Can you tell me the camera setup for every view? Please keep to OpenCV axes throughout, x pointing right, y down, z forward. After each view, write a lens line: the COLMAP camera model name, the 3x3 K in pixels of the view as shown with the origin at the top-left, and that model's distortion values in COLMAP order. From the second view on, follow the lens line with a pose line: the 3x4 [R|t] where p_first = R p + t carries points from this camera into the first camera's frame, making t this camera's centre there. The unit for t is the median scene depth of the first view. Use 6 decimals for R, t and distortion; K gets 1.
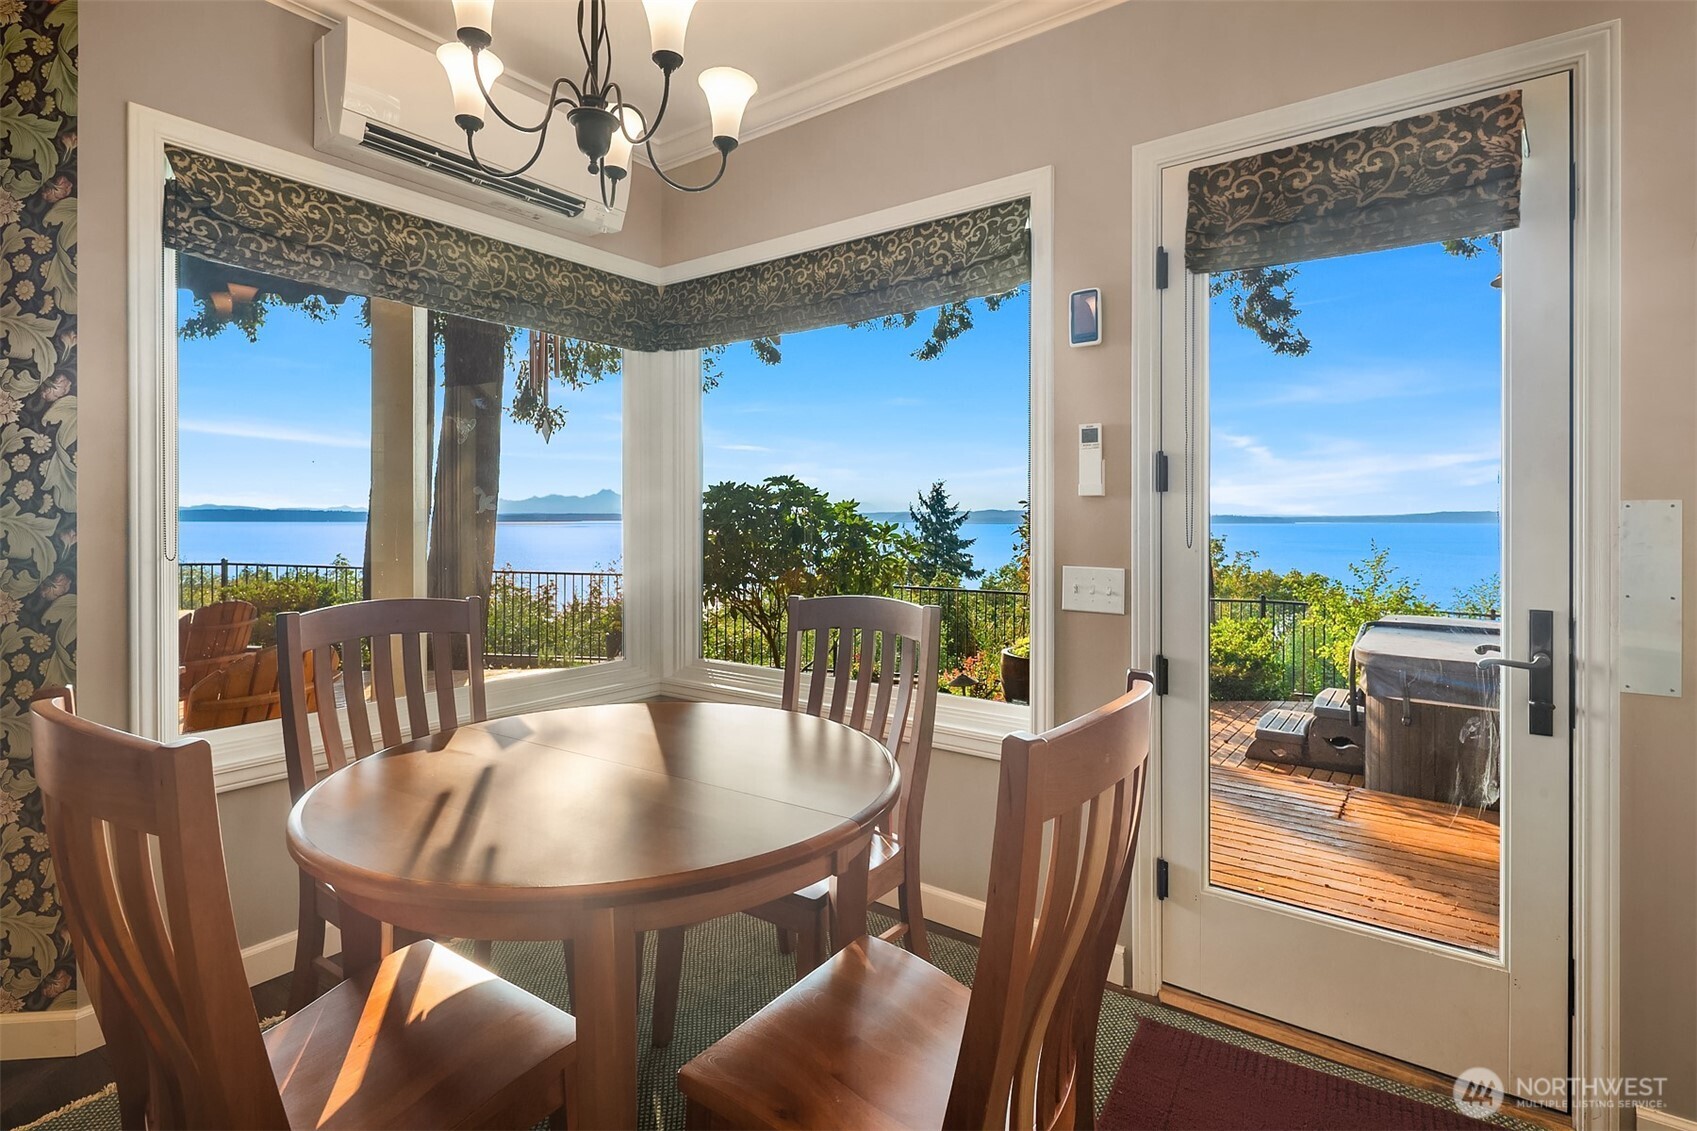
lens RADIAL K [[821.1, 0, 848.9], [0, 821.1, 514.2], [0, 0, 1]] dist [-0.001826, -0.000748]
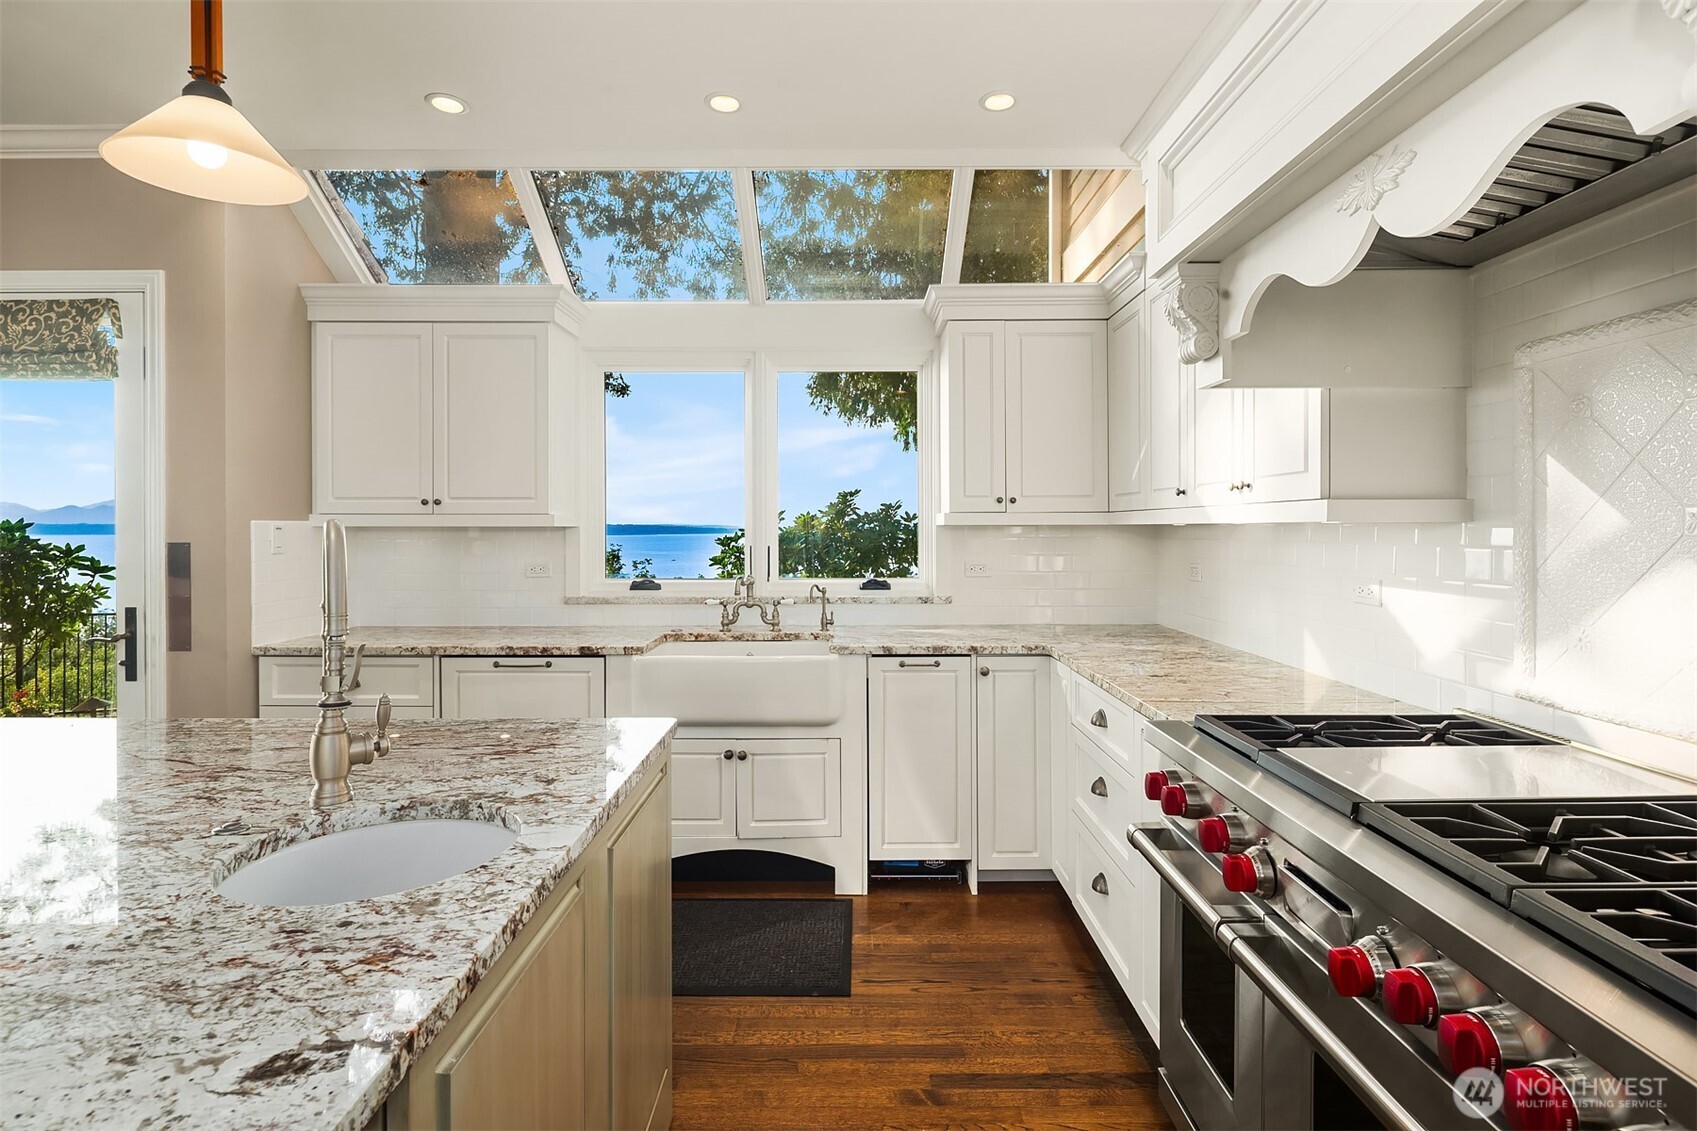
lens RADIAL K [[823.3, 0, 853.9], [0, 823.3, 531.0], [0, 0, 1]] dist [0.001289, -0.001025]
pose [[0.807935, -0.003101, 0.589263, 0.803368], [0.000227, 0.999988, 0.004952, -0.036709], [-0.589271, -0.003867, 0.807926, -0.964798]]
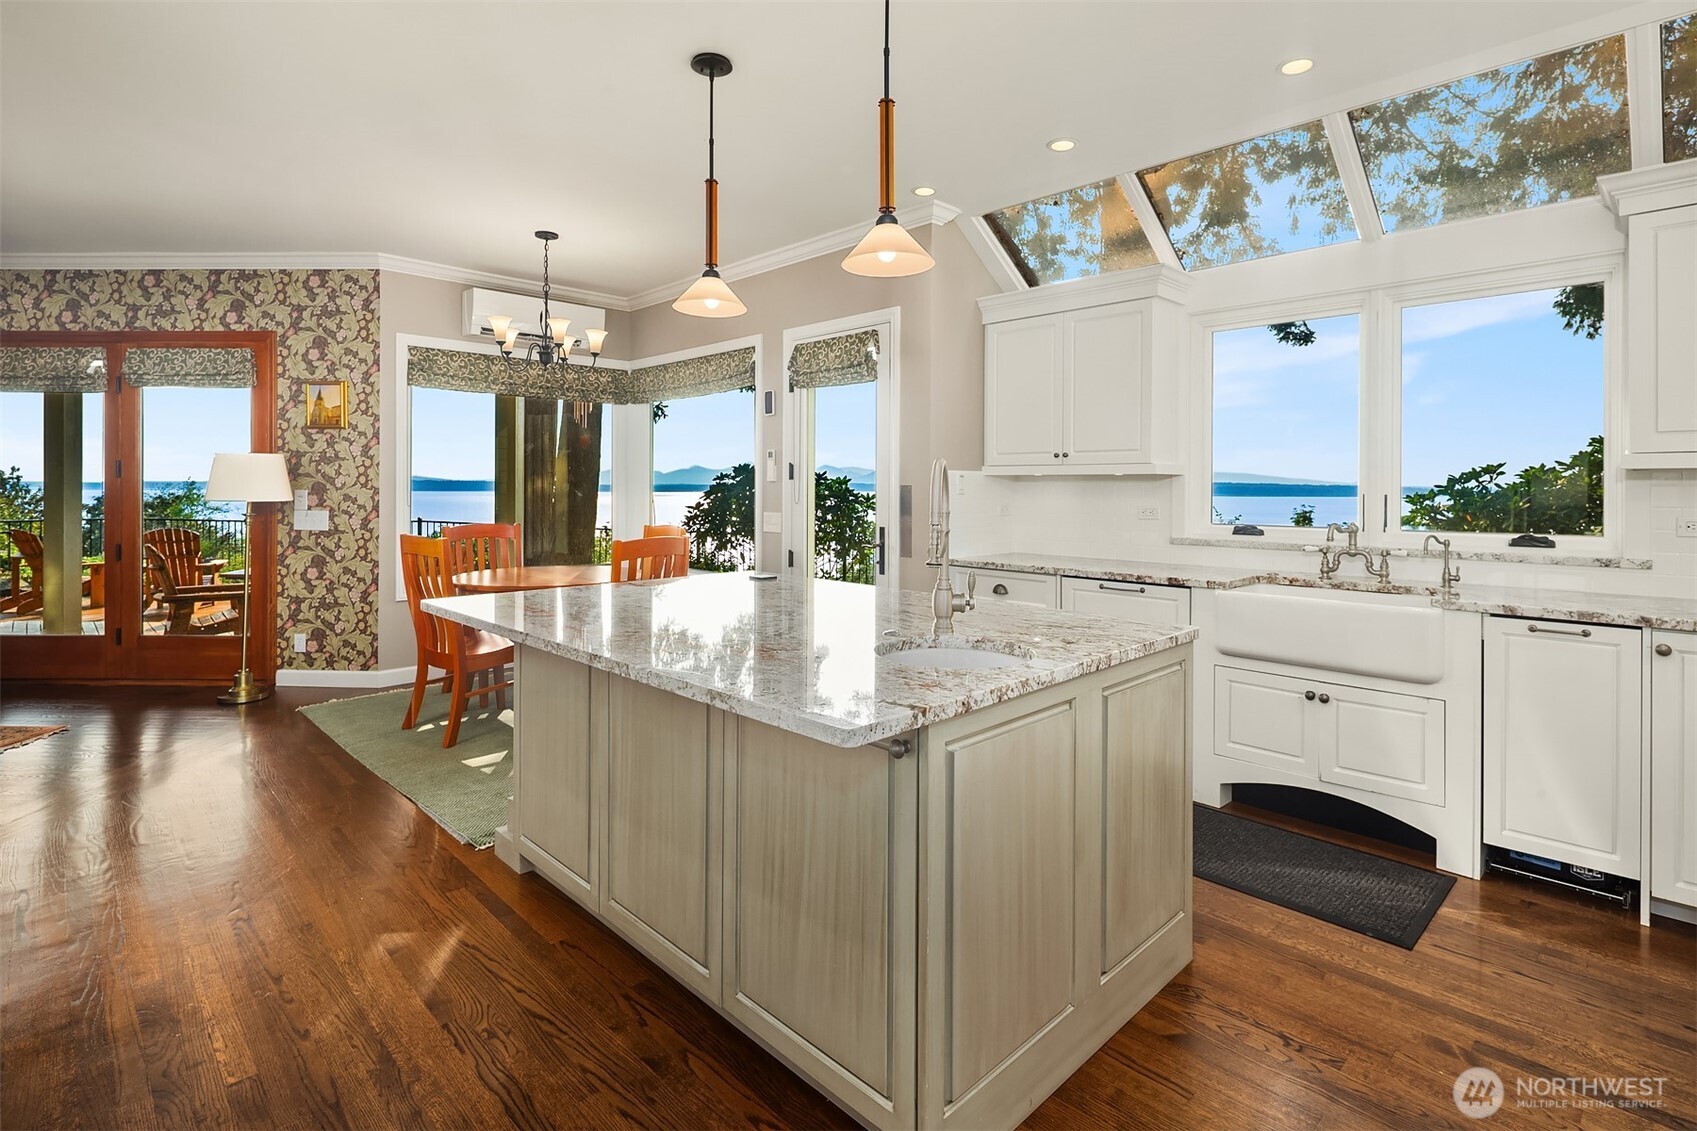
lens RADIAL K [[820.3, 0, 852.1], [0, 820.3, 482.0], [0, 0, 1]] dist [-0.002272, -0.001119]
pose [[0.987007, 0.002272, -0.160660, 0.894573], [-0.002951, 0.999988, -0.003990, -0.012182], [0.160649, 0.004412, 0.987002, -1.228663]]
